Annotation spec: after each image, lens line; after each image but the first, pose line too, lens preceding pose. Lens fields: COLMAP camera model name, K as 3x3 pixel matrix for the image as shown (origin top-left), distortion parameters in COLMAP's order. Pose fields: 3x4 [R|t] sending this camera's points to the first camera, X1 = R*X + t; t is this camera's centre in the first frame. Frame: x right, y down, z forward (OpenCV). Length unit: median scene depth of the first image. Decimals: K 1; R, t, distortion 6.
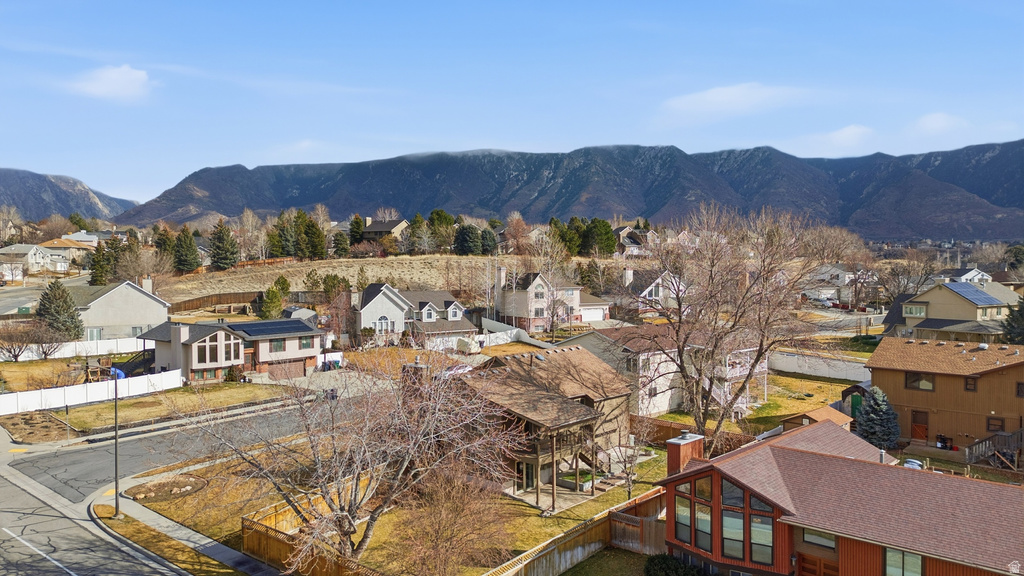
lens RADIAL K [[745.2, 0, 507.0], [0, 745.2, 285.1], [0, 0, 1]] dist [0.046899, -0.022884]
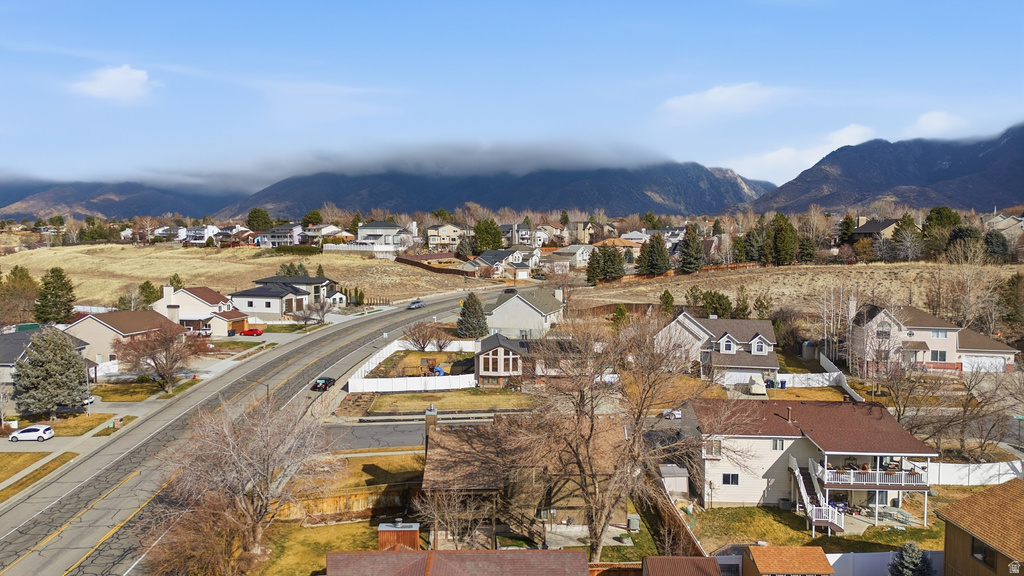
lens RADIAL K [[745.2, 0, 503.5], [0, 745.2, 286.9], [0, 0, 1]] dist [0.046899, -0.022884]
pose [[0.685195, 0.048625, -0.726735, 0.399139], [-0.026344, 0.998771, 0.041988, -0.070553], [0.727883, -0.009624, 0.685634, 0.122680]]
